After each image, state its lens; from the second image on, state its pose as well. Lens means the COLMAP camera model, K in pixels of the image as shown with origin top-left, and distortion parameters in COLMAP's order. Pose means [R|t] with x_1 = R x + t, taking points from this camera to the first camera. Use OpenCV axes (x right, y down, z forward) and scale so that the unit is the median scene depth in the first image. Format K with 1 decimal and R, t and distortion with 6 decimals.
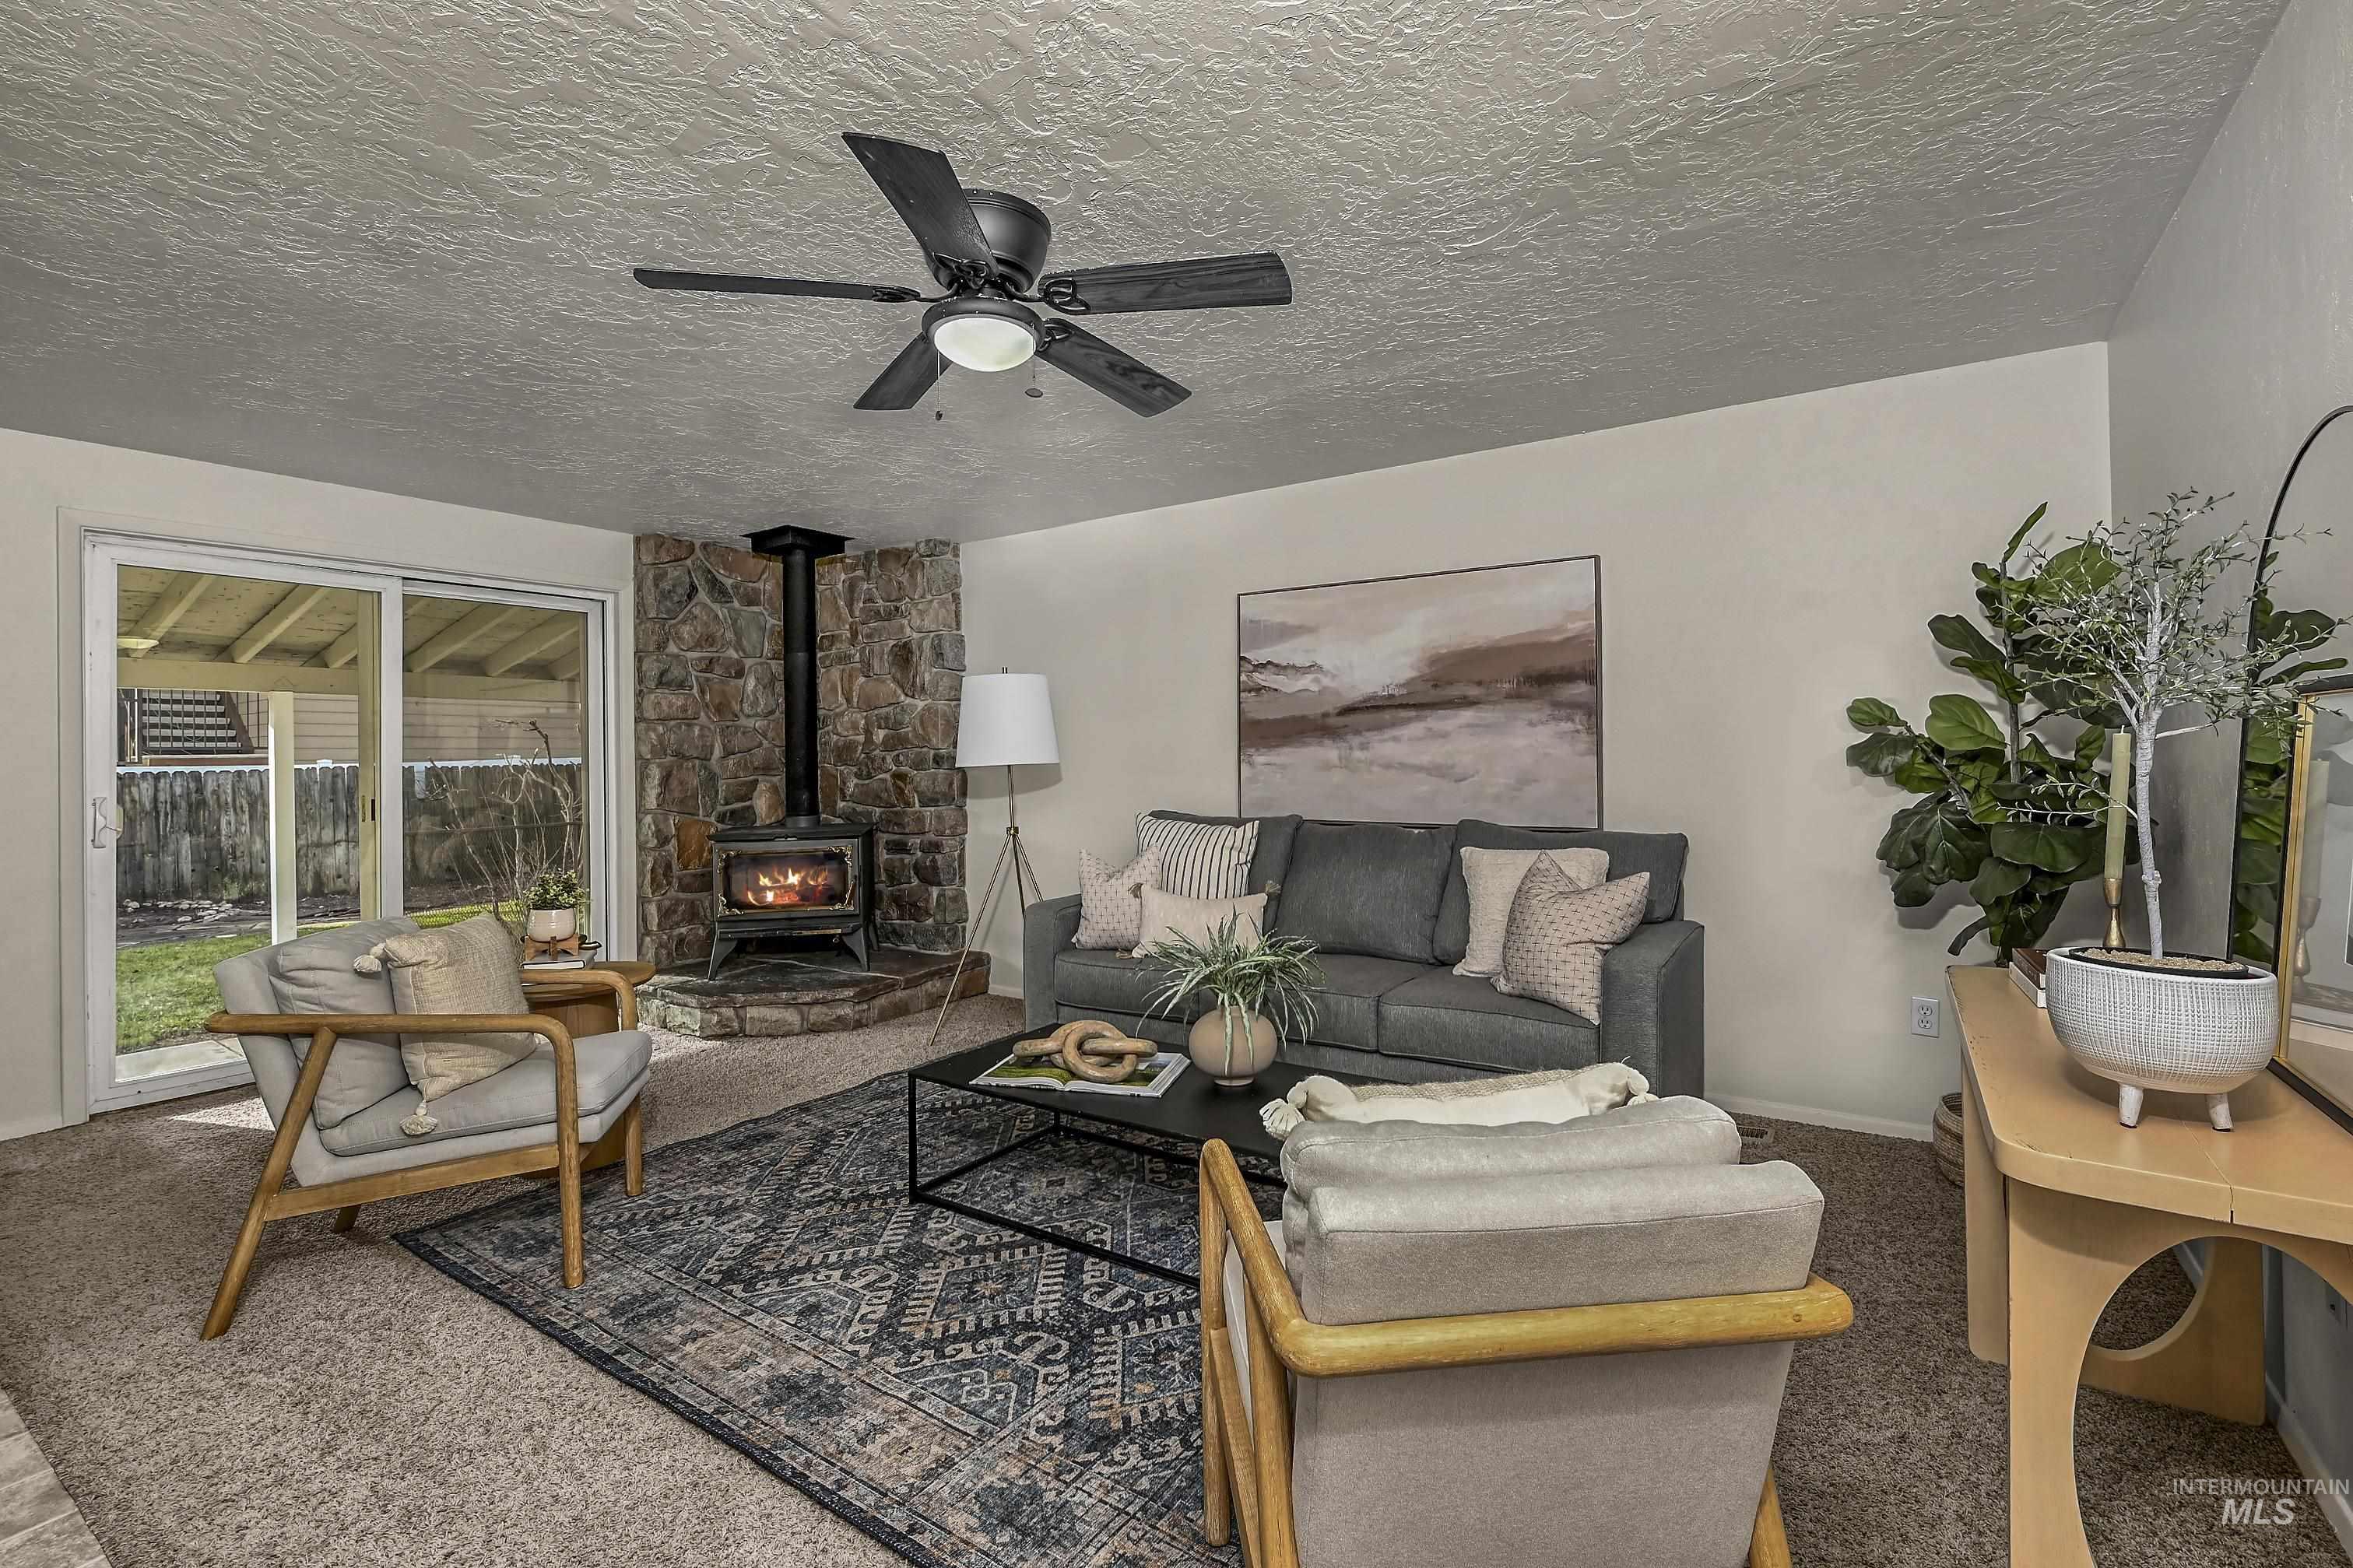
lens RADIAL K [[1040.2, 0, 1182.2], [0, 1040.2, 746.9], [0, 0, 1]] dist [-0.002026, -0.000761]
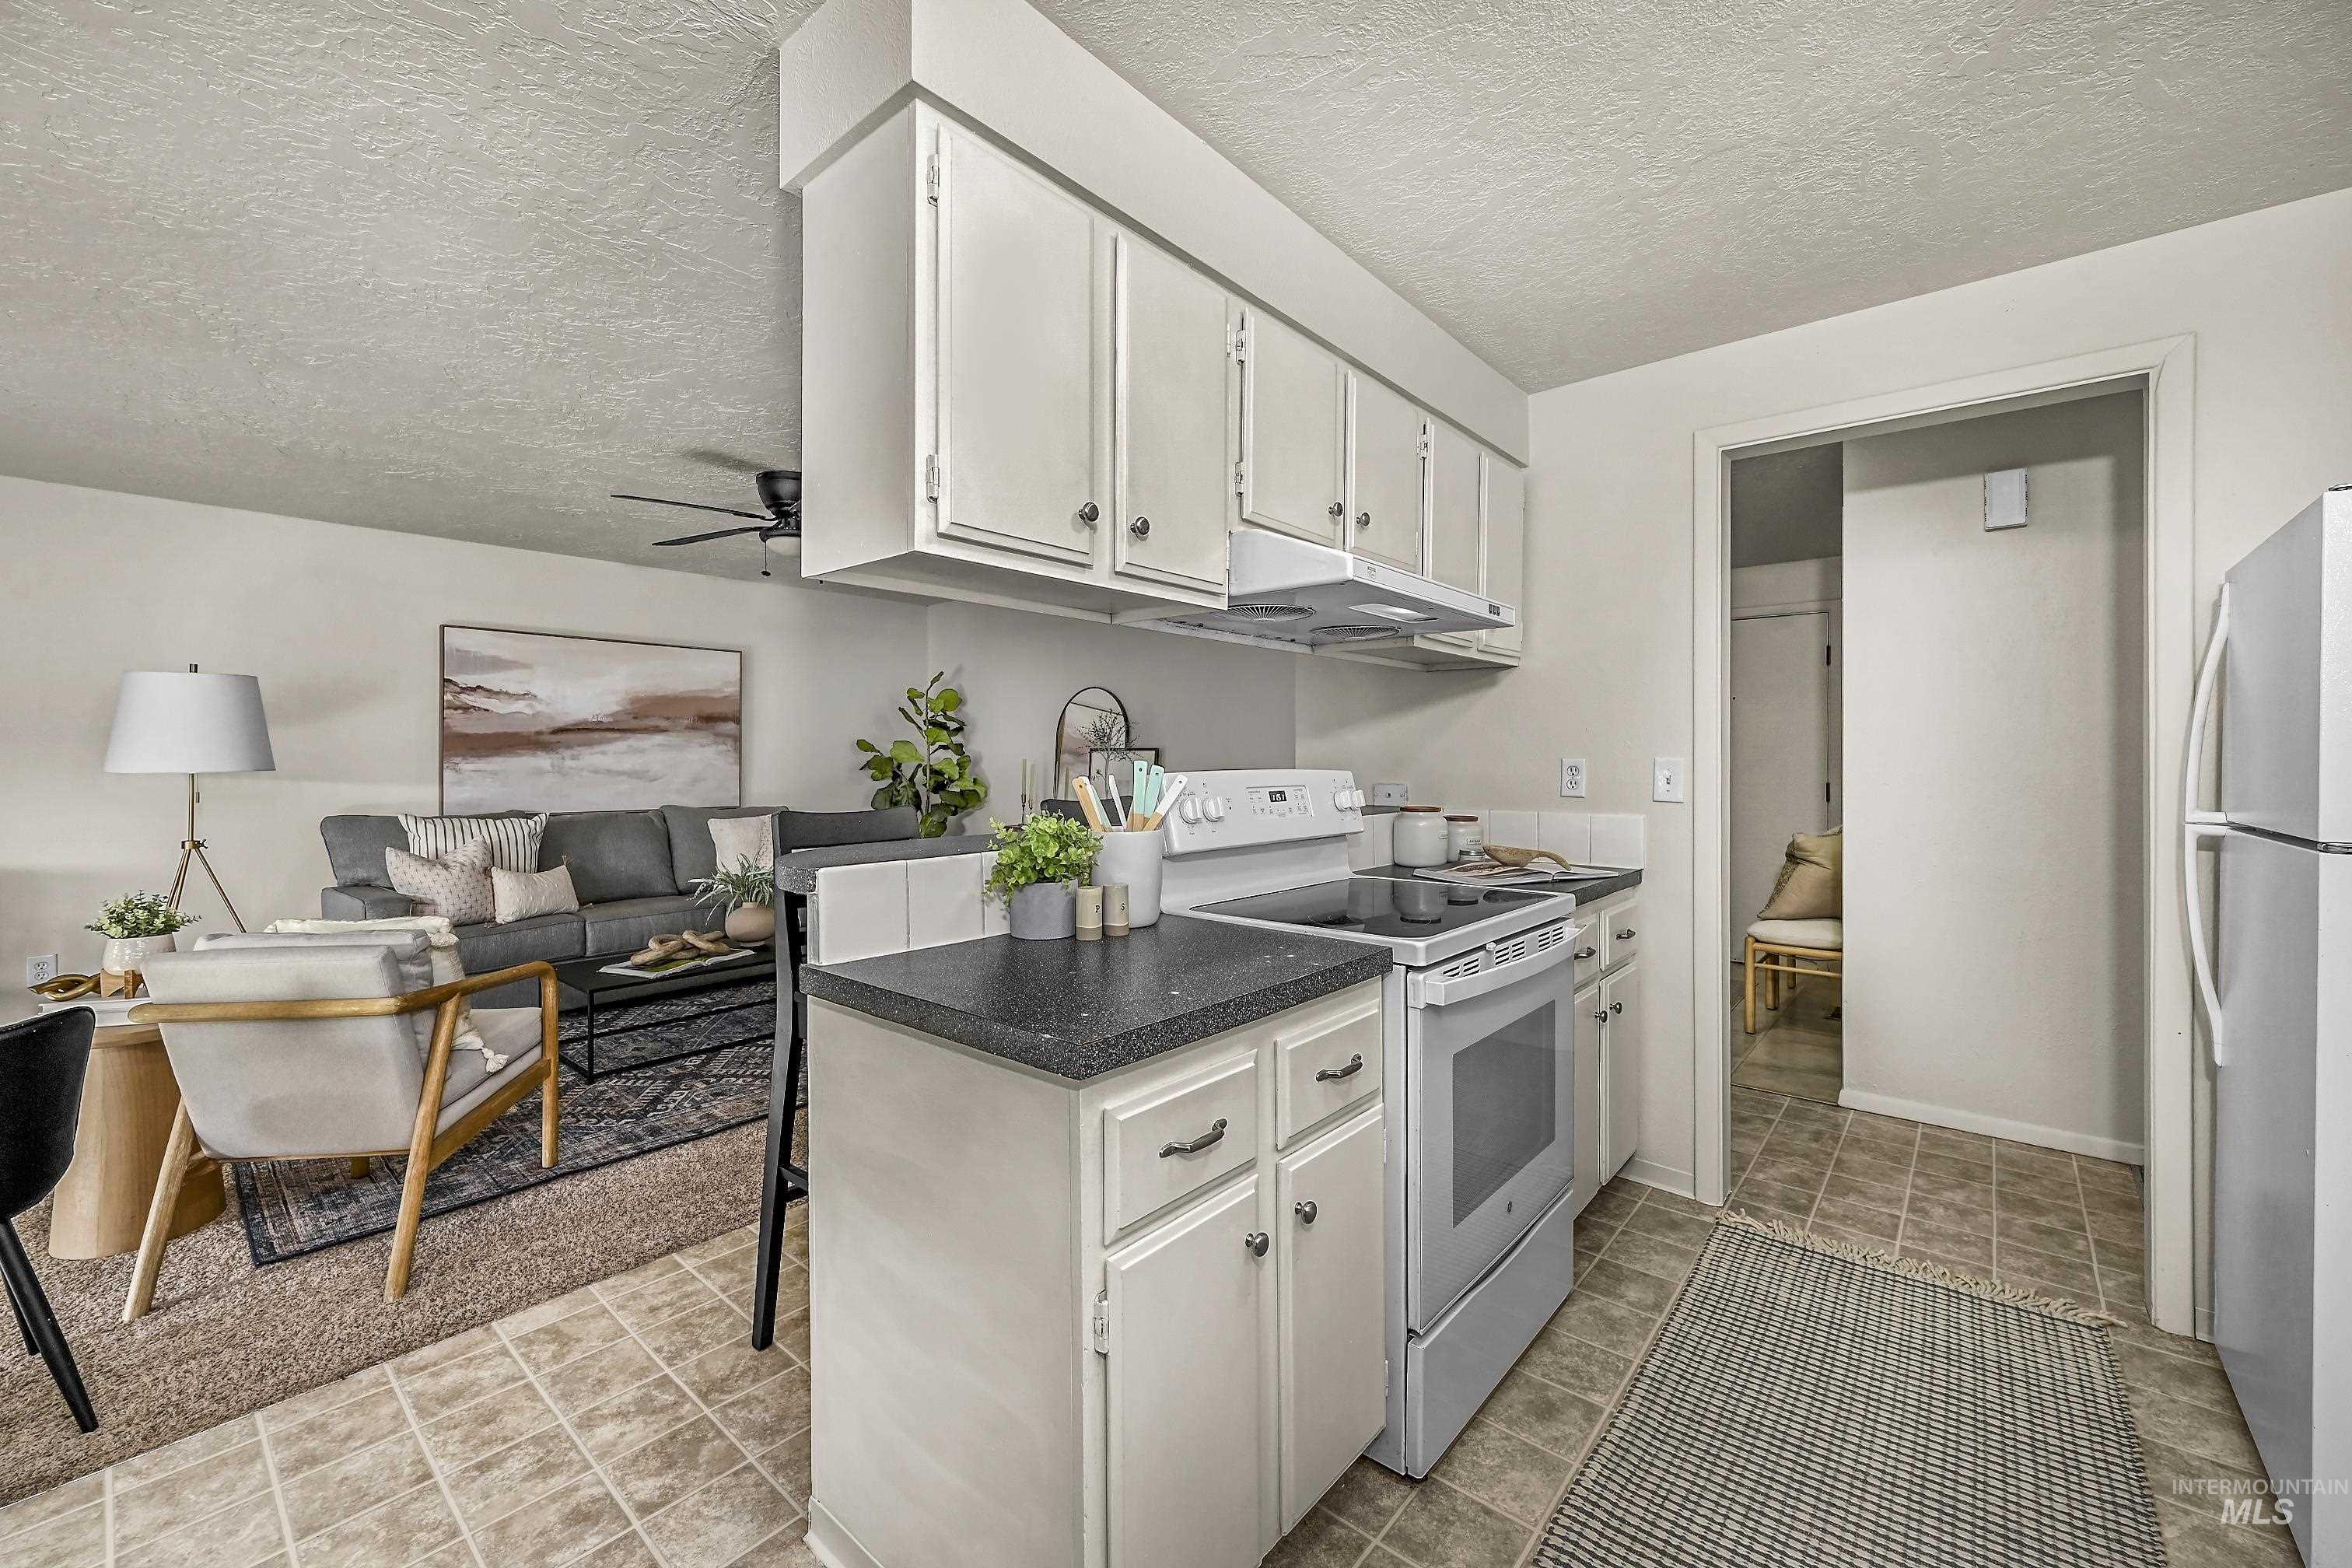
lens RADIAL K [[965.9, 0, 1210.5], [0, 965.9, 749.7], [0, 0, 1]] dist [-0.002959, 0.000294]
pose [[0.102537, 0.021268, 0.994502, -0.916803], [-0.007666, 0.999759, -0.020590, 0.008483], [-0.994700, -0.005513, 0.102676, 0.030269]]
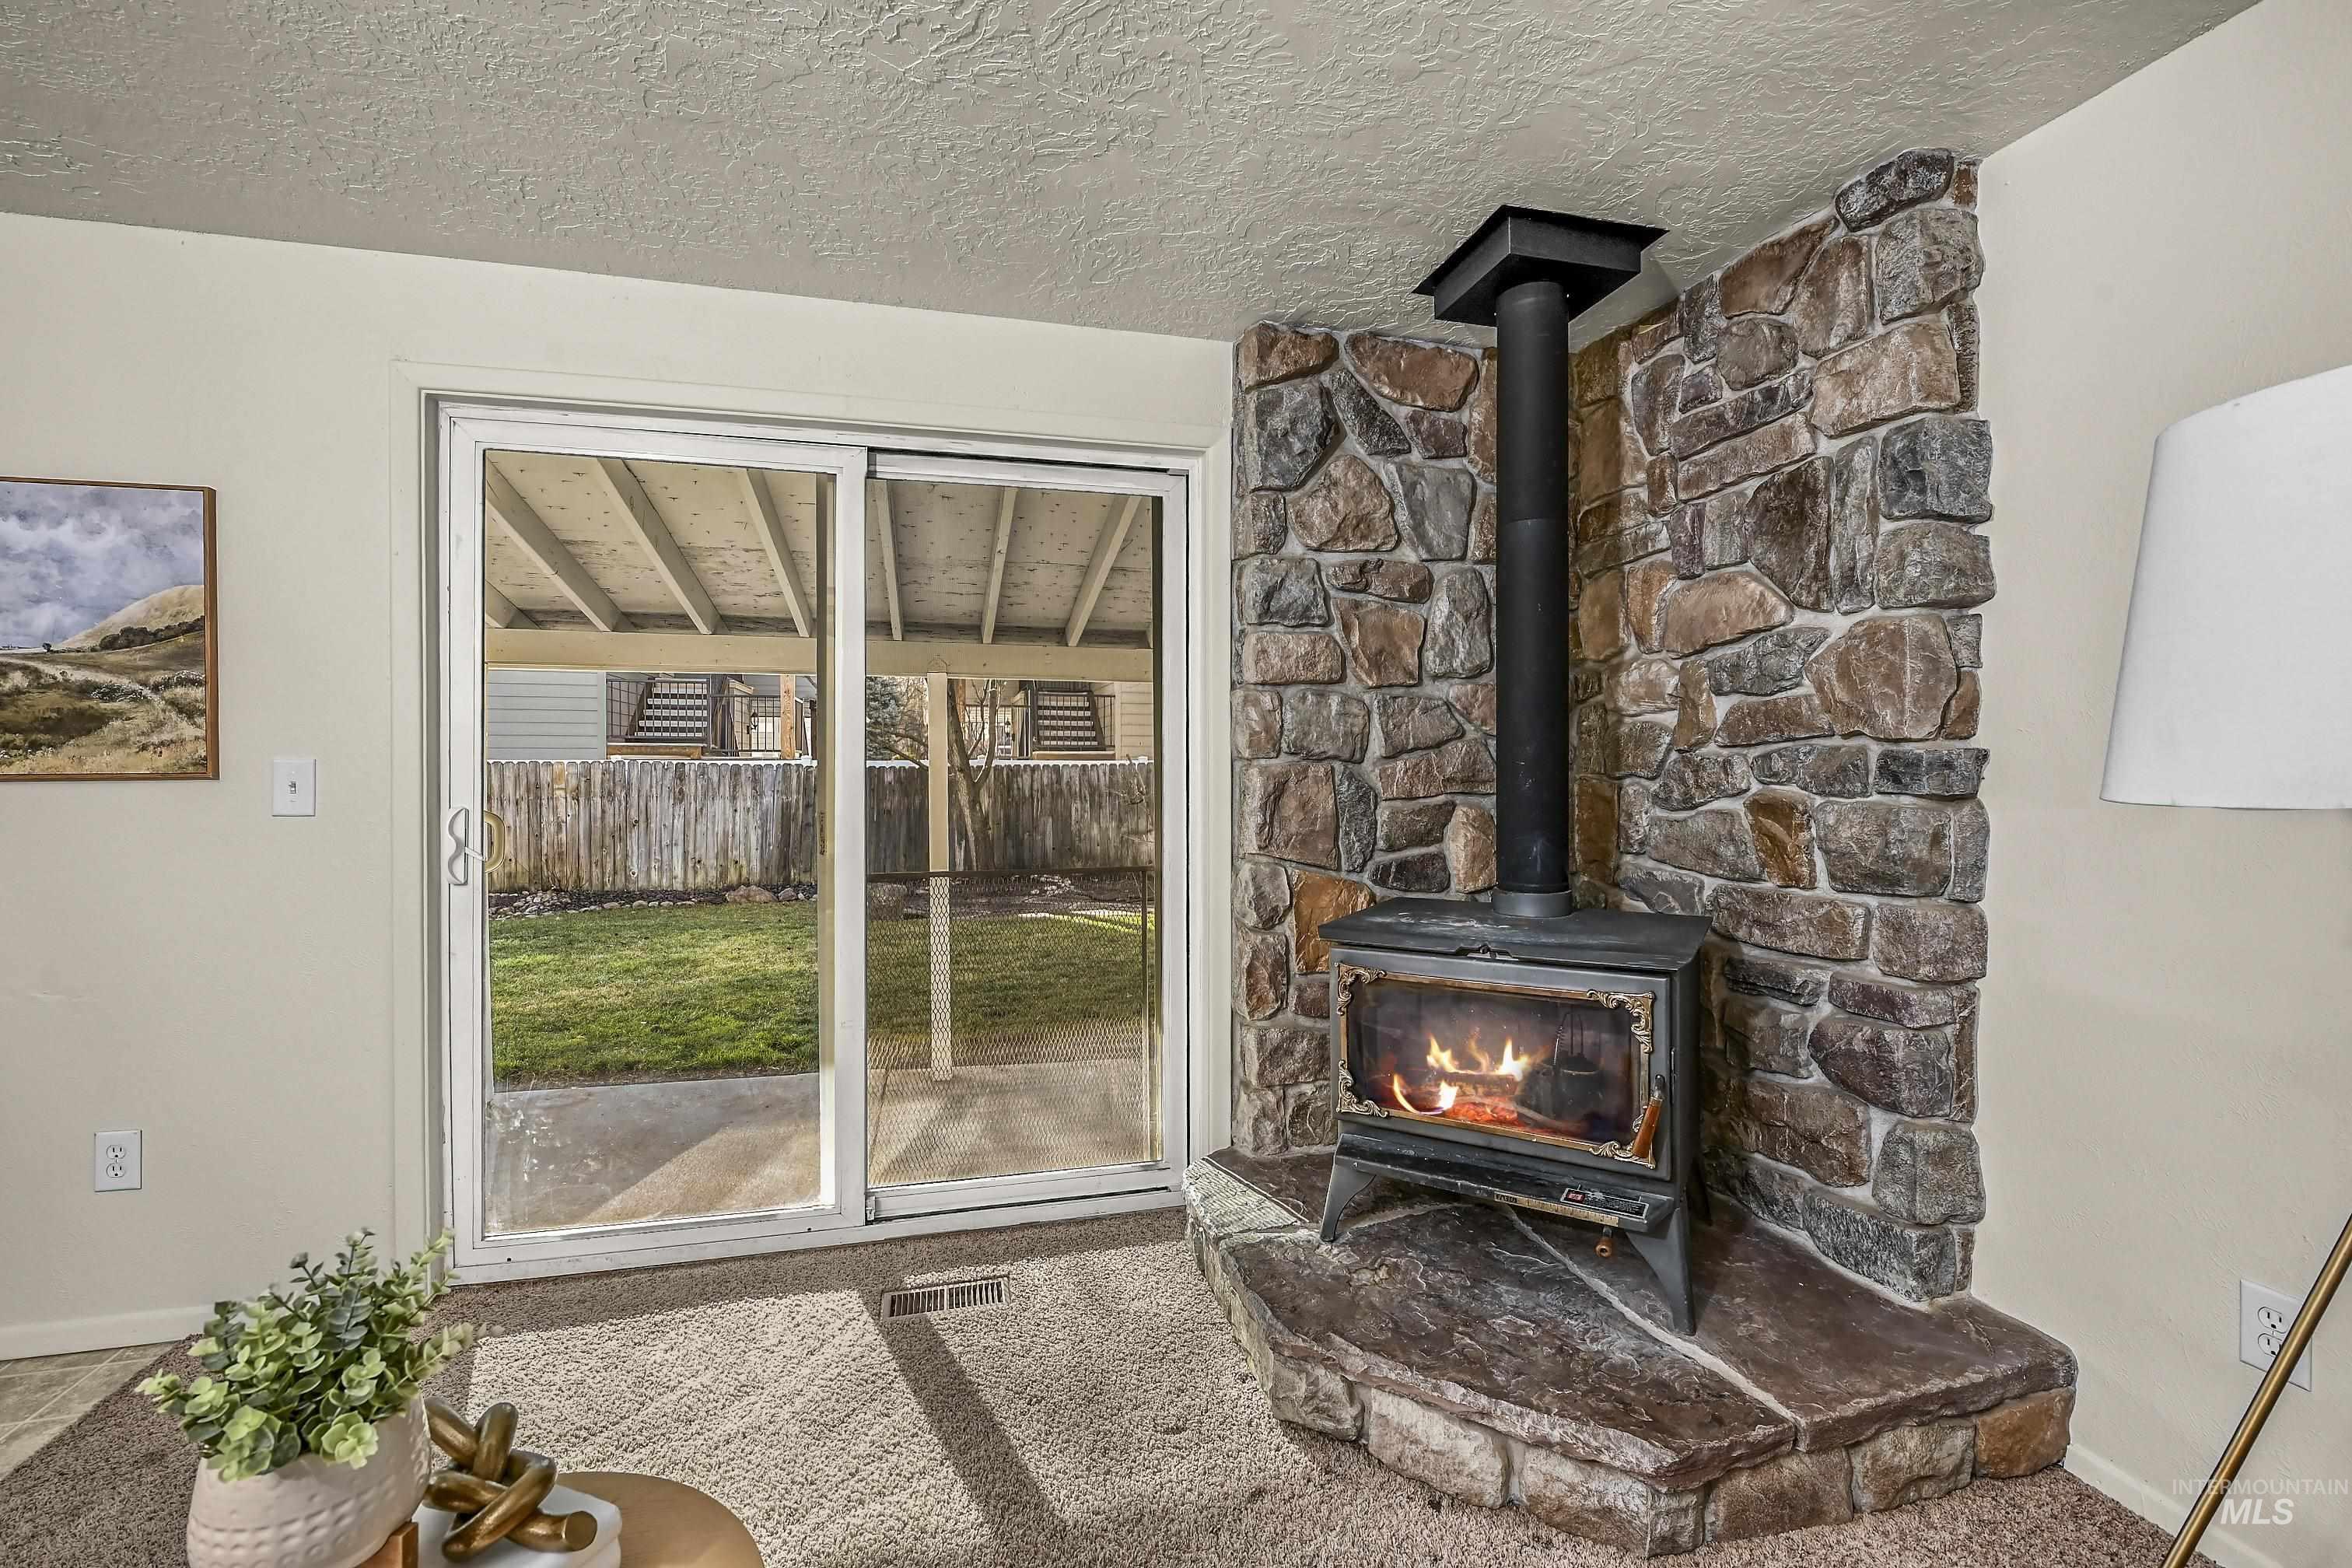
lens RADIAL K [[1024.6, 0, 1189.9], [0, 1024.6, 774.5], [0, 0, 1]] dist [-0.002212, -0.000346]
pose [[0.755598, 0.021295, -0.654690, -0.221865], [-0.004840, 0.999626, 0.026928, 0.006668], [0.655018, -0.017178, 0.755418, 0.669568]]
